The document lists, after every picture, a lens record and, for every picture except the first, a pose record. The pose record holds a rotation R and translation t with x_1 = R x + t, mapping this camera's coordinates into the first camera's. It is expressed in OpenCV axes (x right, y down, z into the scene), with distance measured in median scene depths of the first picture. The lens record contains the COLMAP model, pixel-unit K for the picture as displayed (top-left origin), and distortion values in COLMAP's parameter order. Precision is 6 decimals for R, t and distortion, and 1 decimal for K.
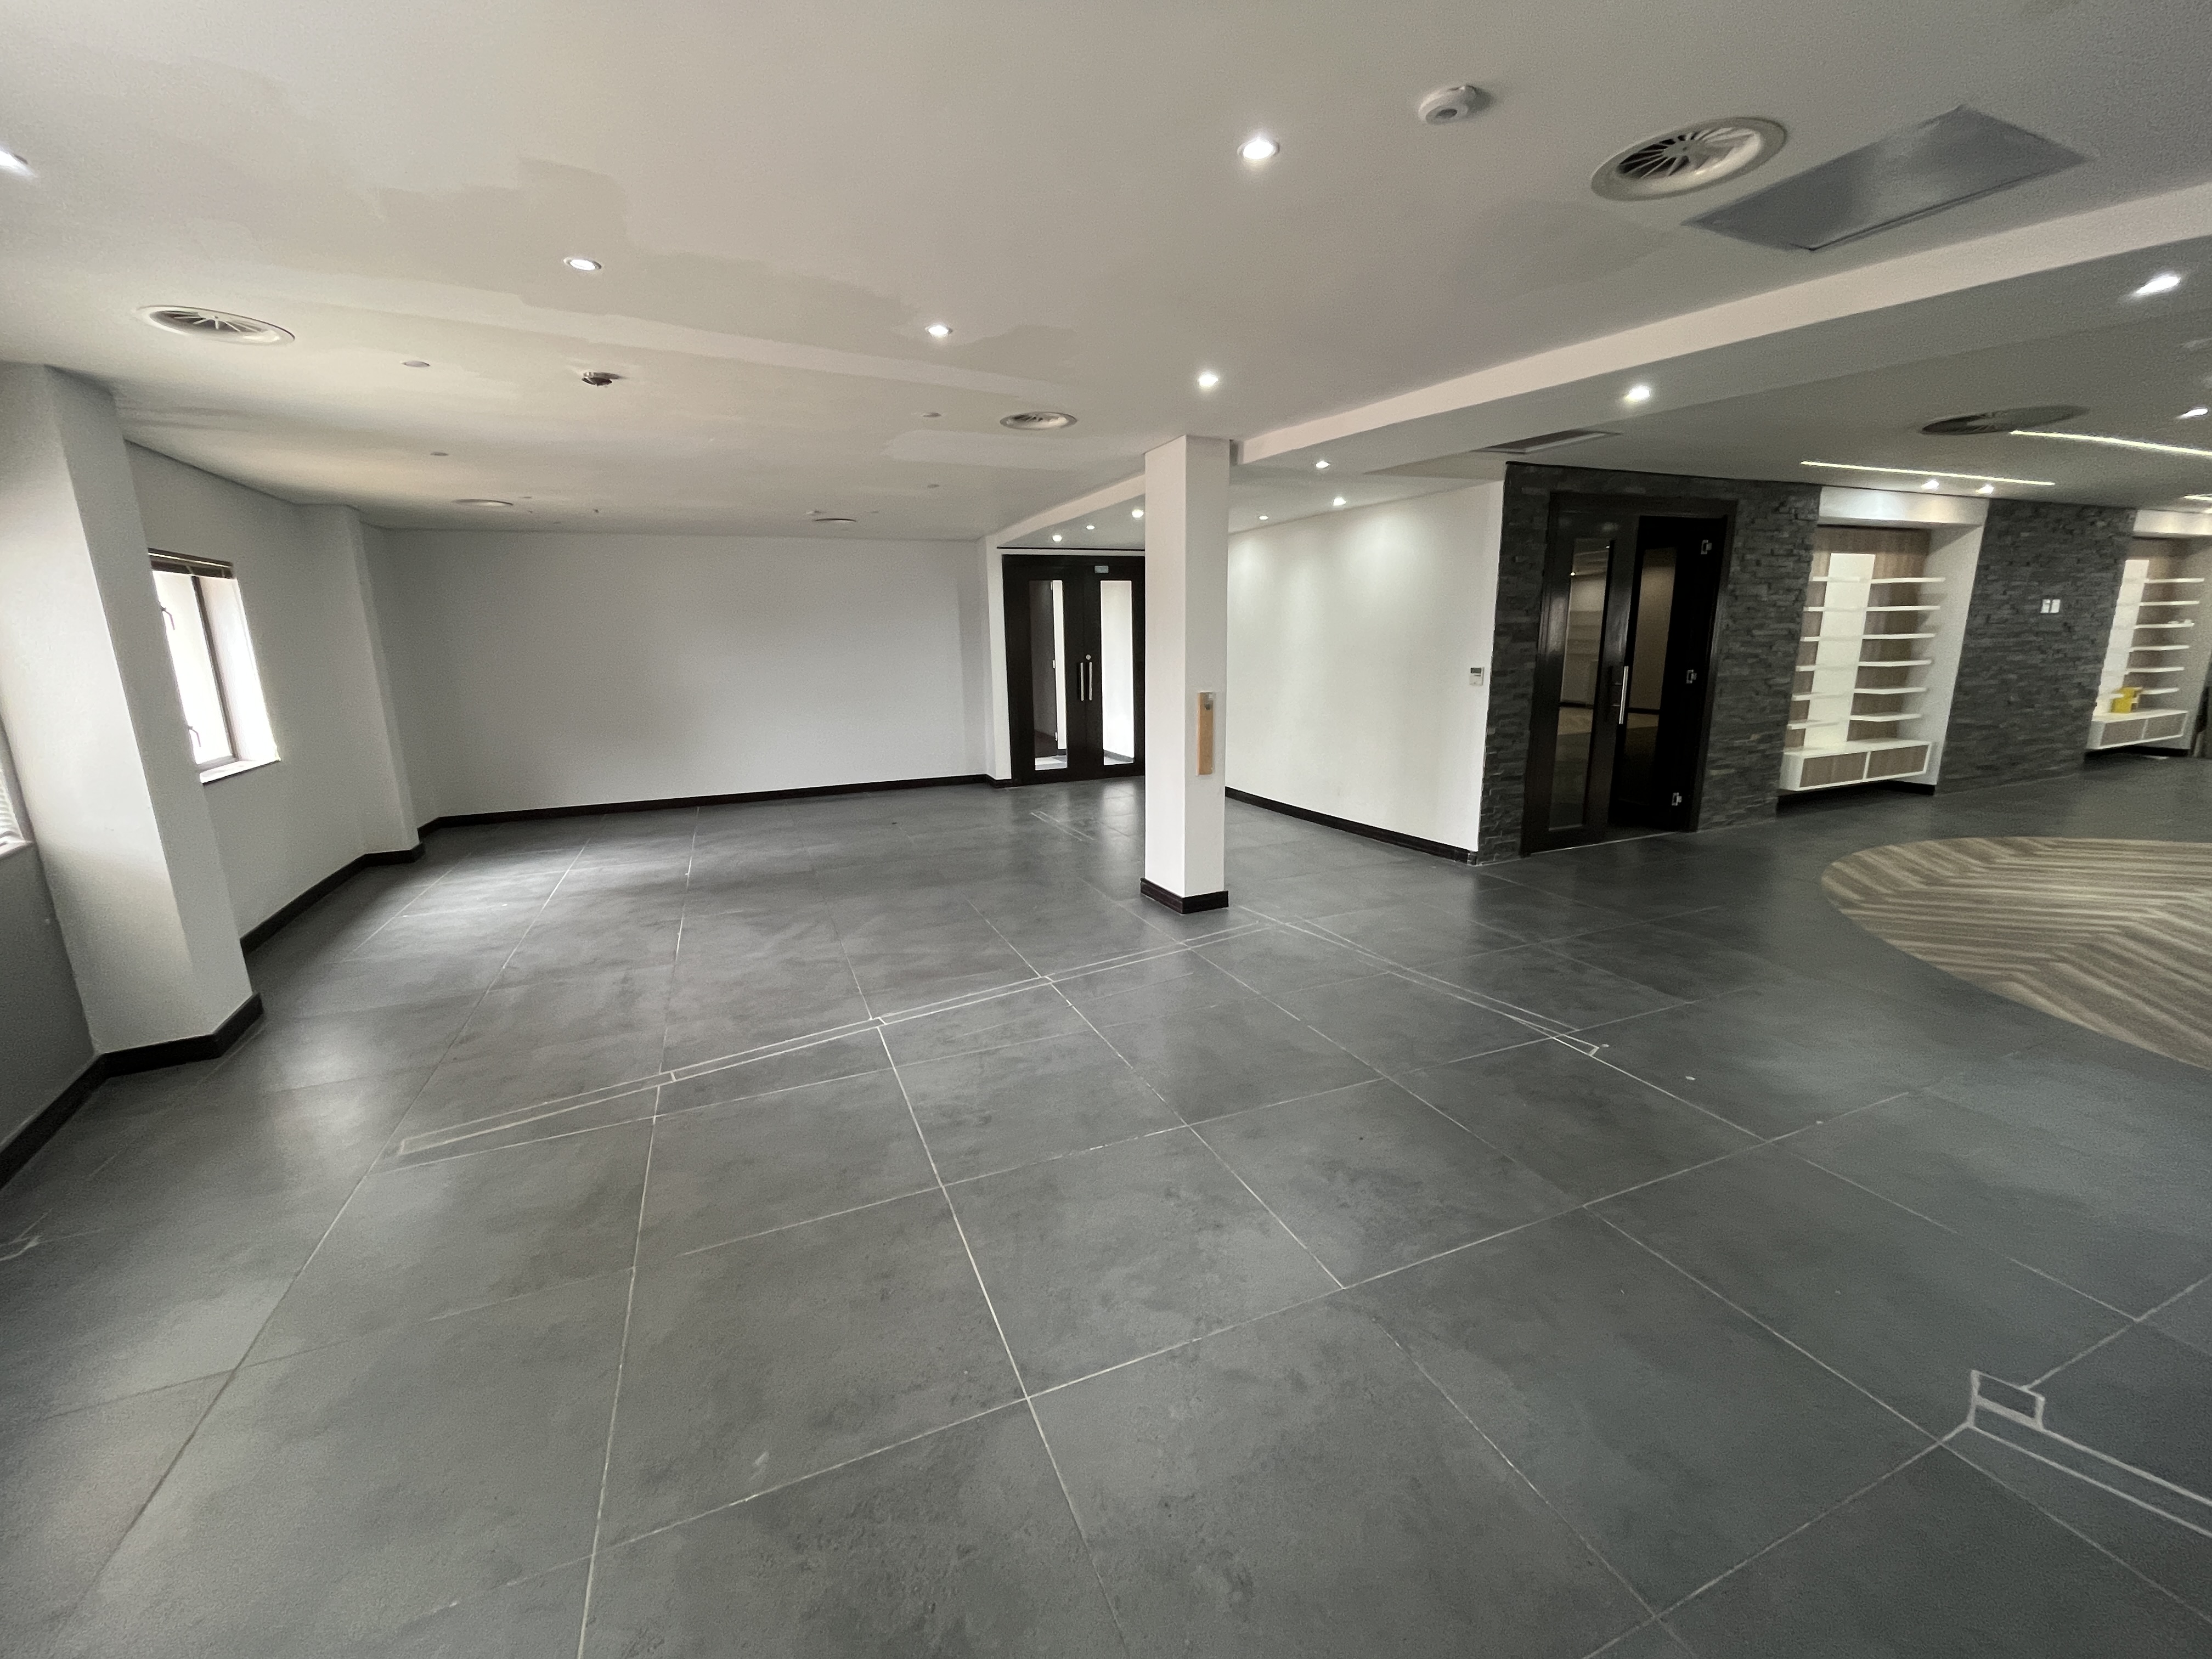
lens RADIAL K [[893.1, 0, 1102.8], [0, 893.1, 830.5], [0, 0, 1]] dist [-0.004075, -0.000665]
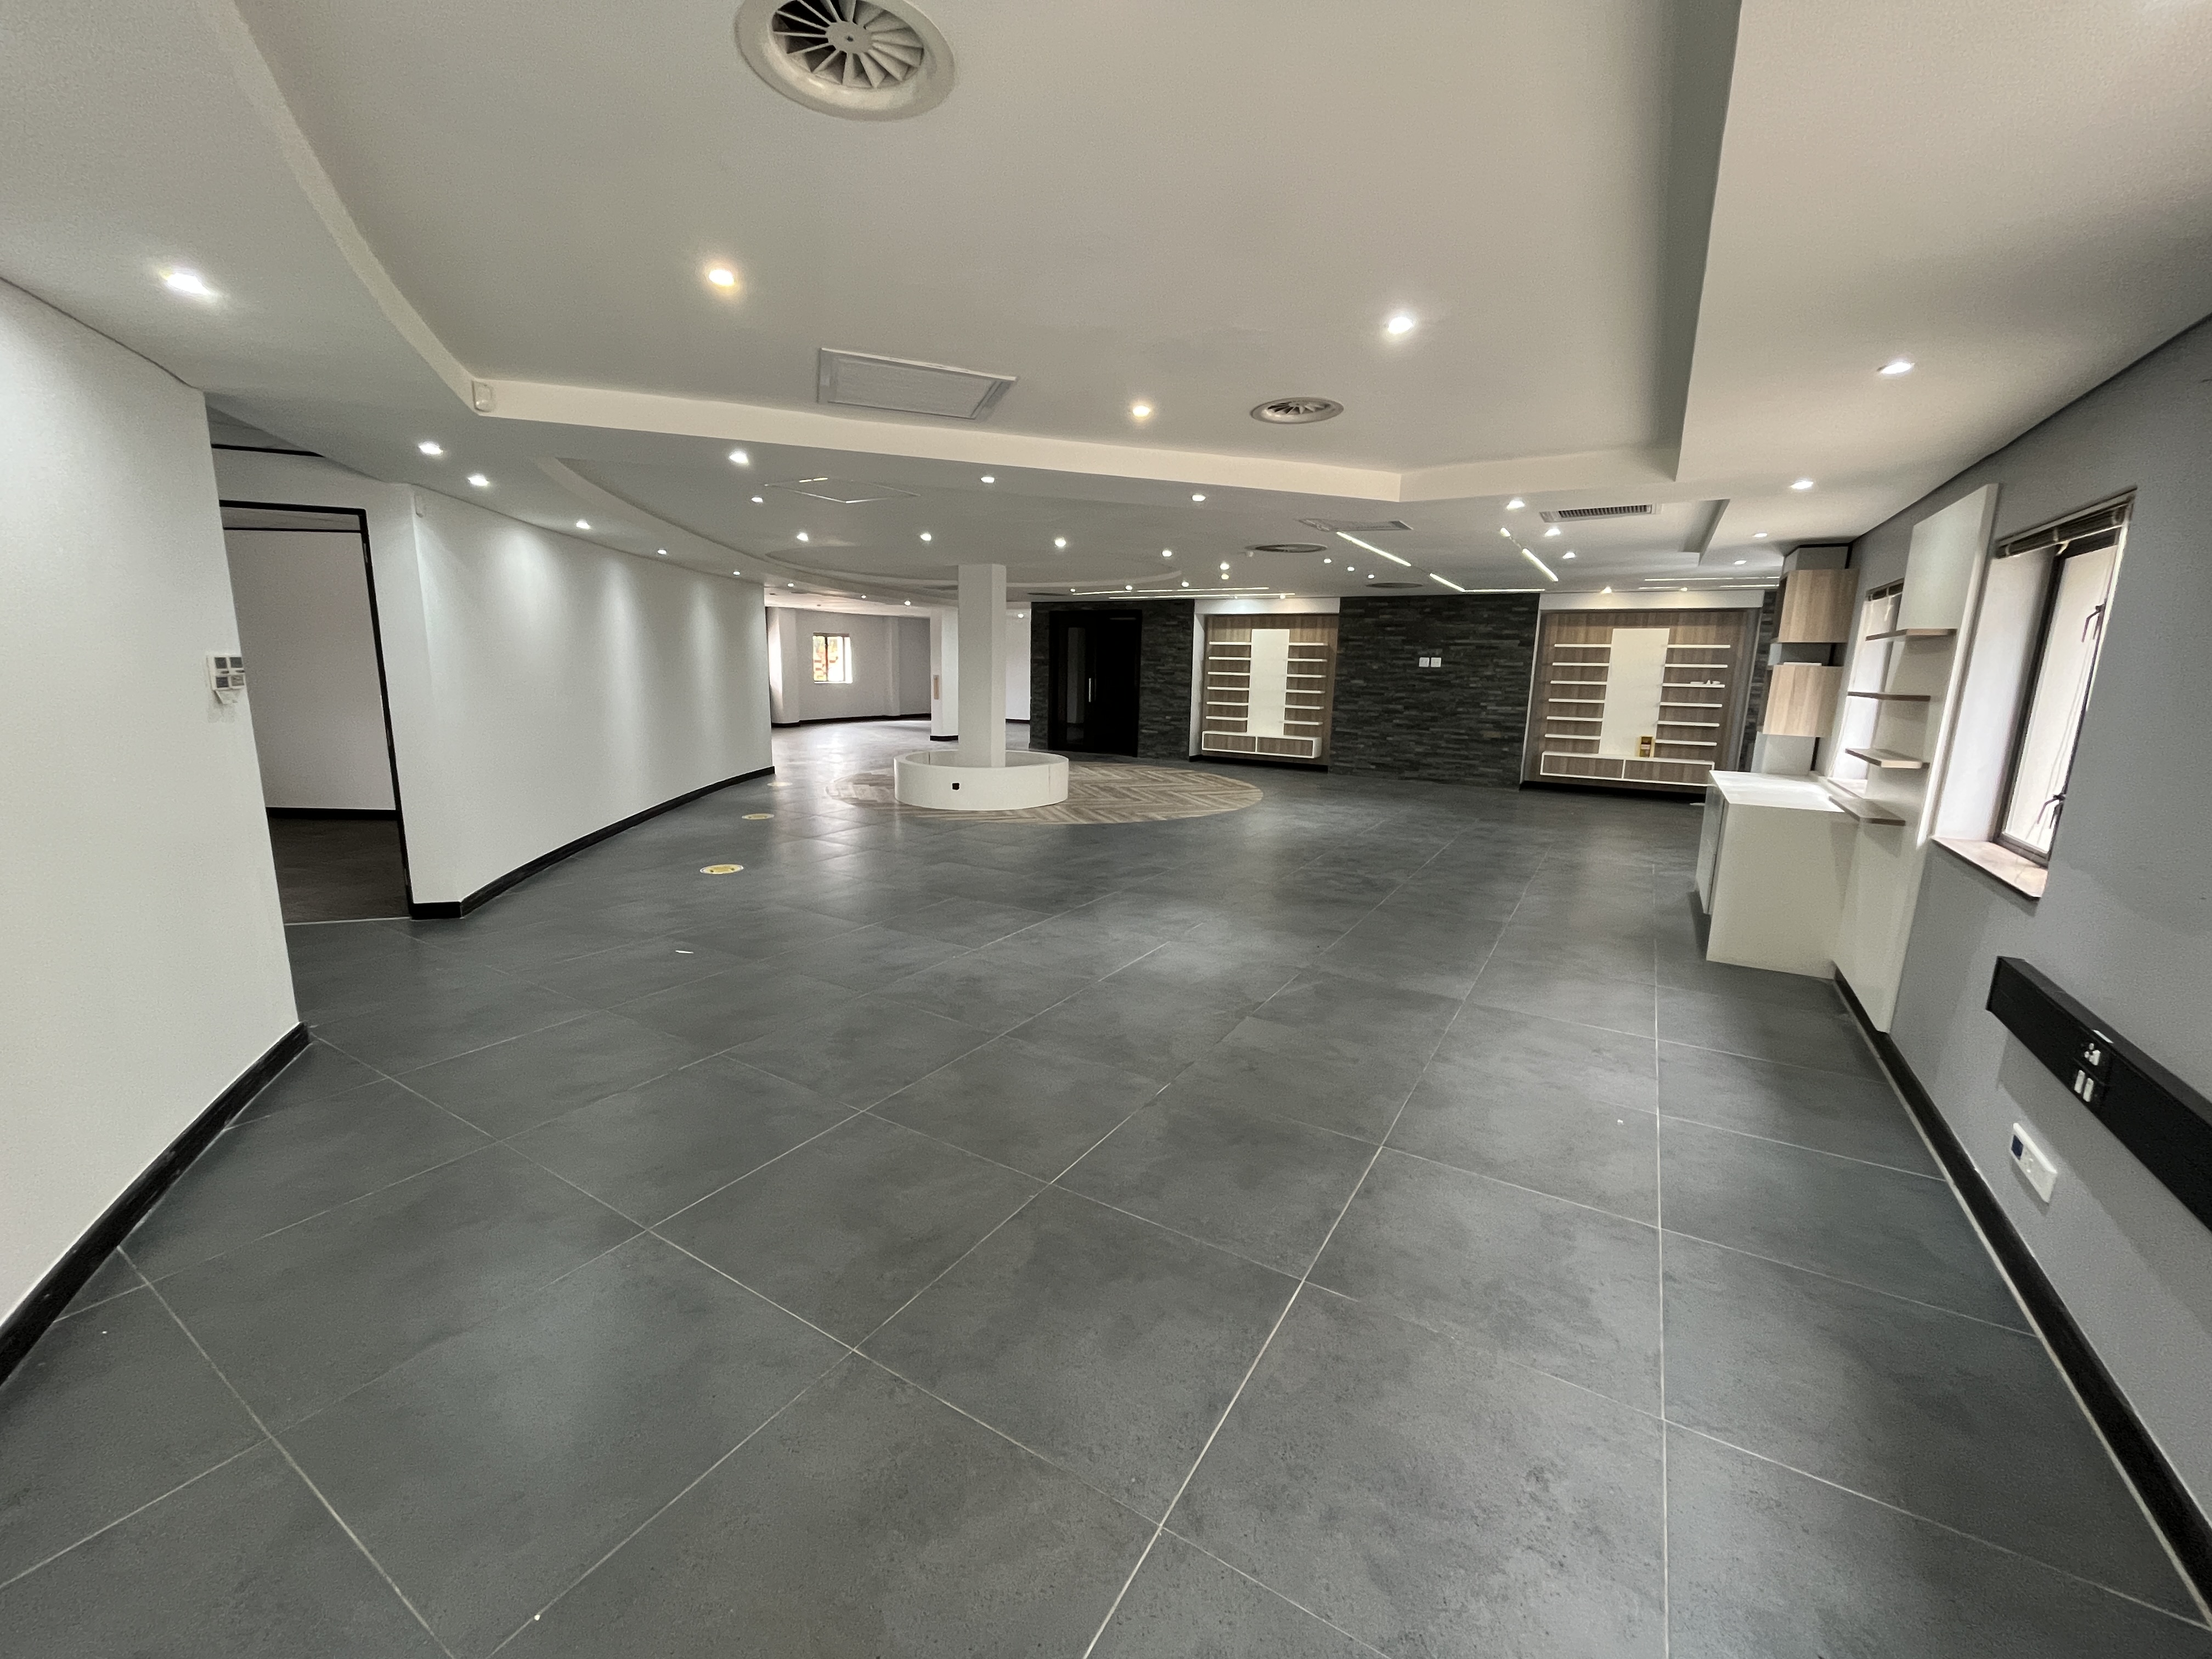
lens RADIAL K [[893.1, 0, 1102.8], [0, 893.1, 830.5], [0, 0, 1]] dist [-0.004075, -0.000665]
pose [[0.593224, 0.181947, -0.784207, 2.191634], [-0.206426, 0.975935, 0.070277, 0.037600], [0.778122, 0.120191, 0.616507, -0.365736]]
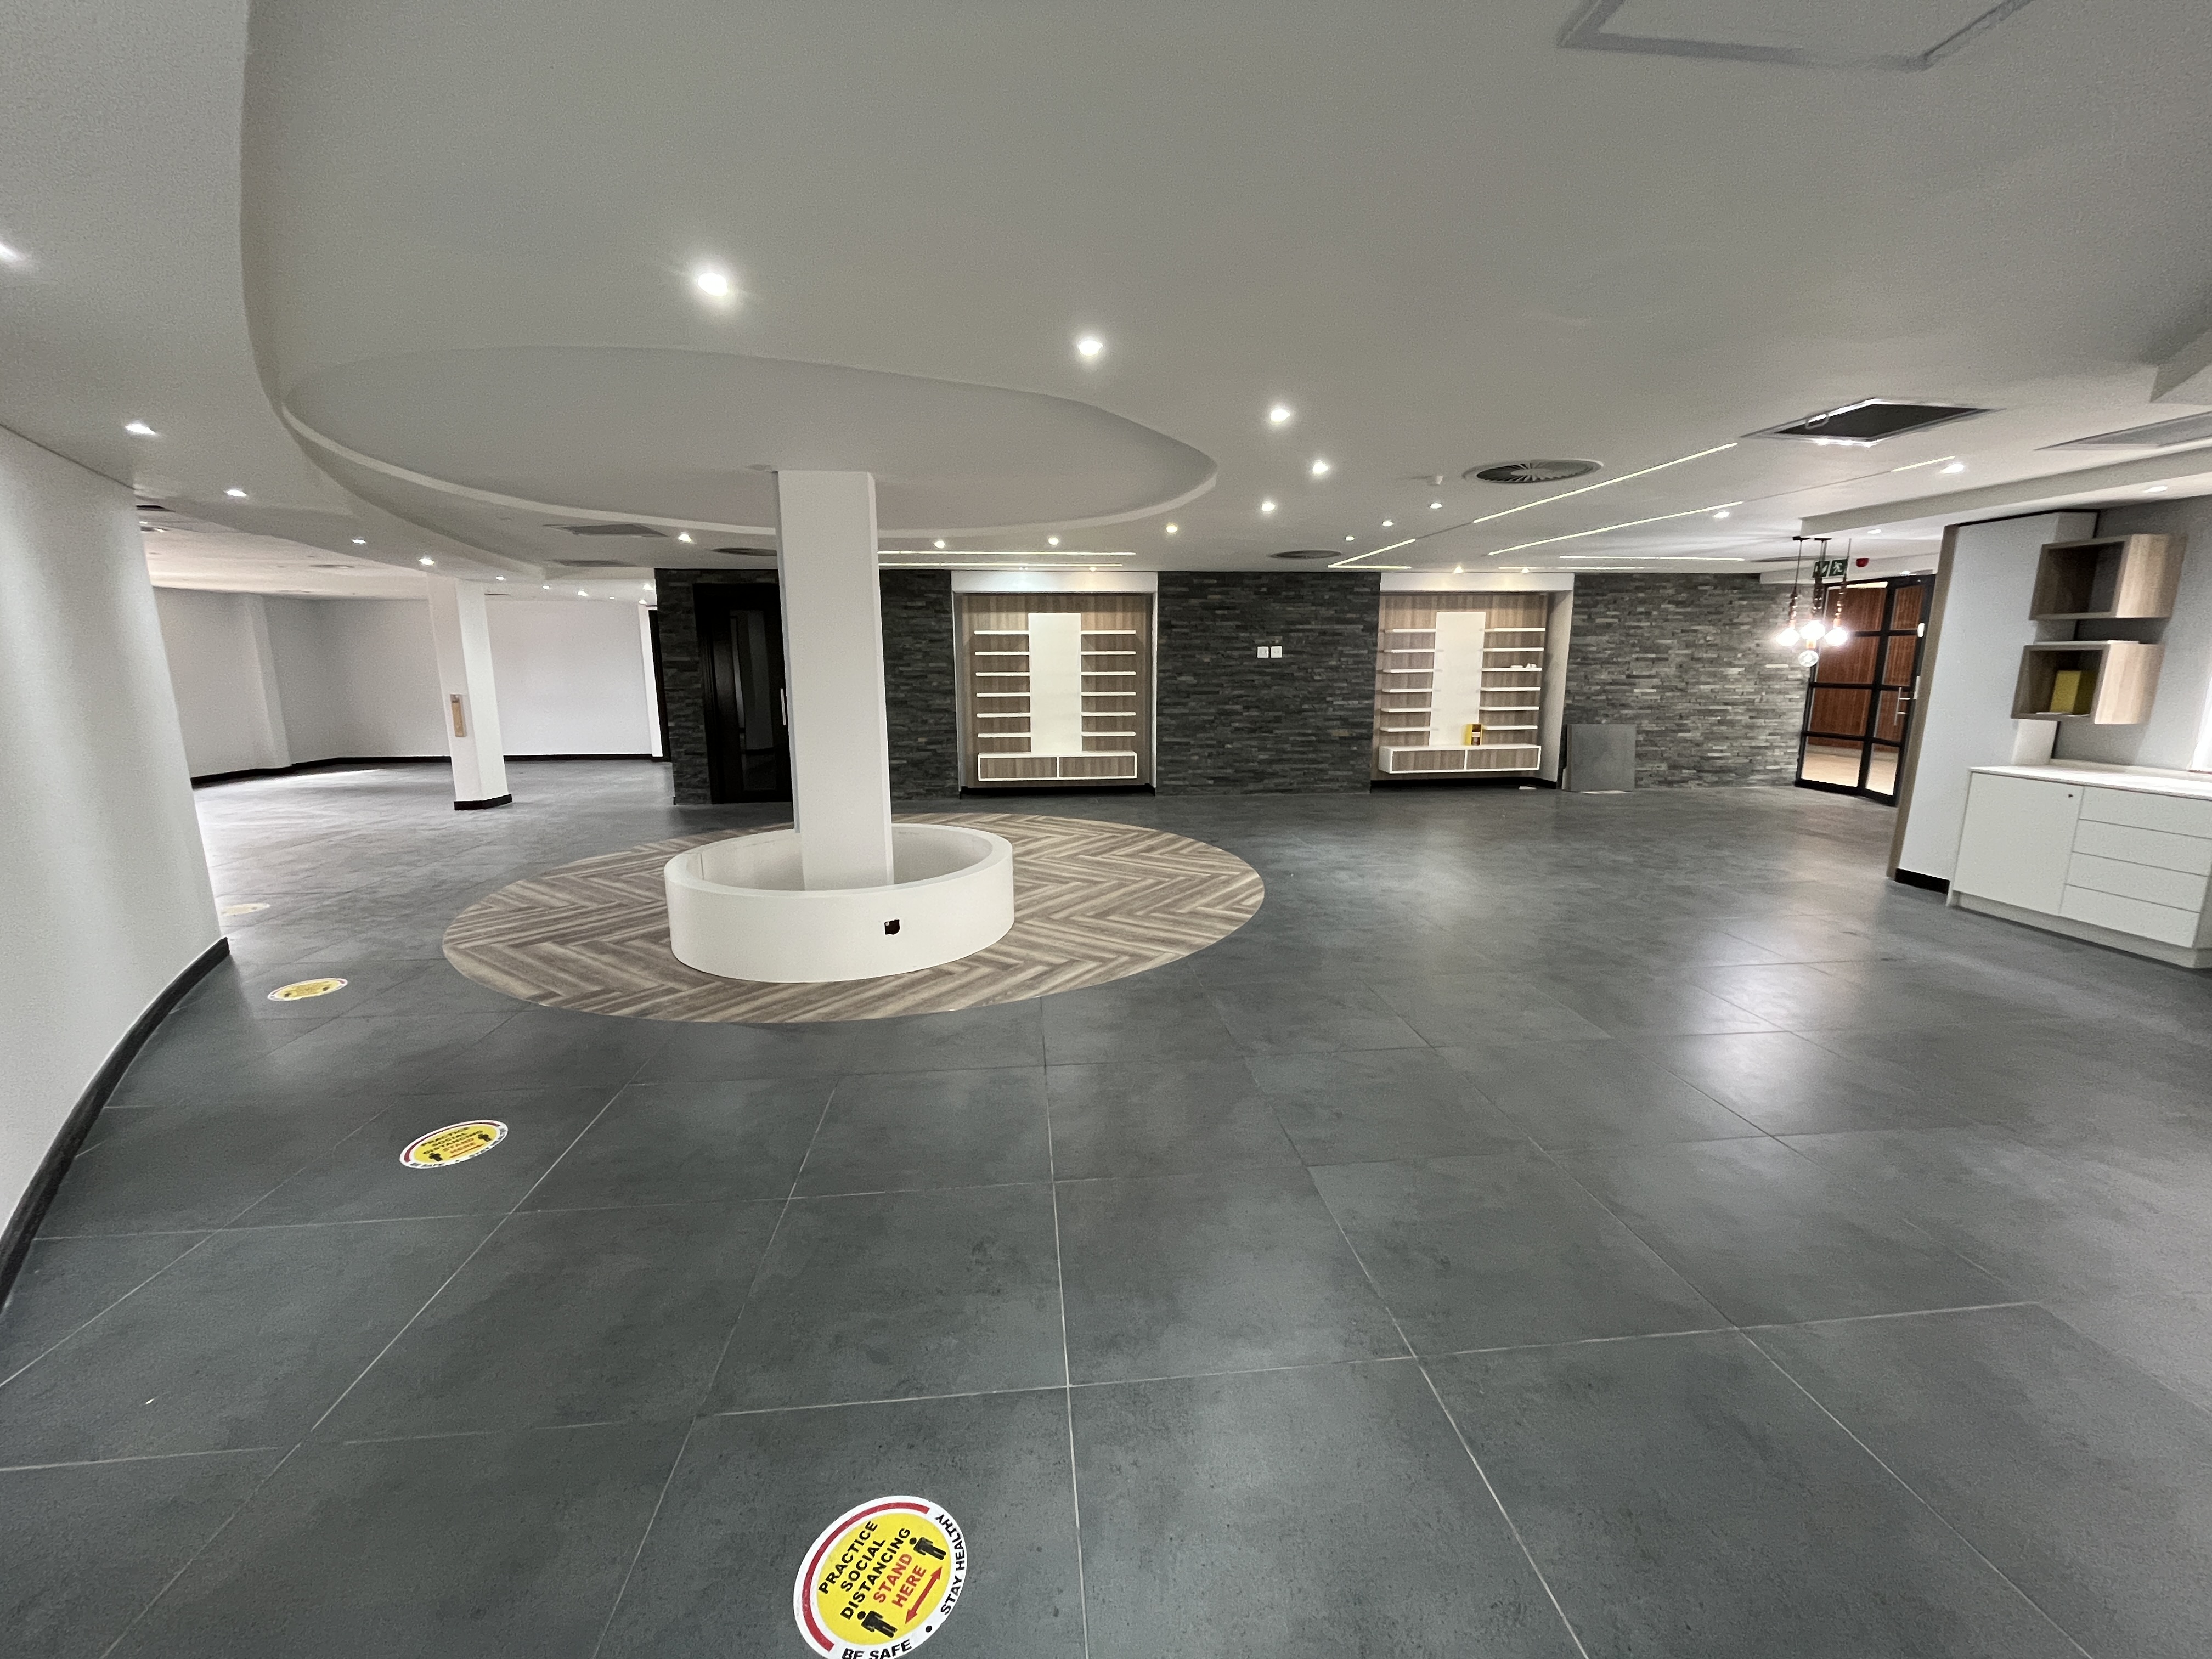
lens RADIAL K [[893.1, 0, 1102.8], [0, 893.1, 830.5], [0, 0, 1]] dist [-0.004075, -0.000665]
pose [[0.955416, 0.070162, -0.286805, 1.354745], [-0.077461, 0.996895, -0.014169, 0.039681], [0.284920, 0.035753, 0.957884, -0.300062]]
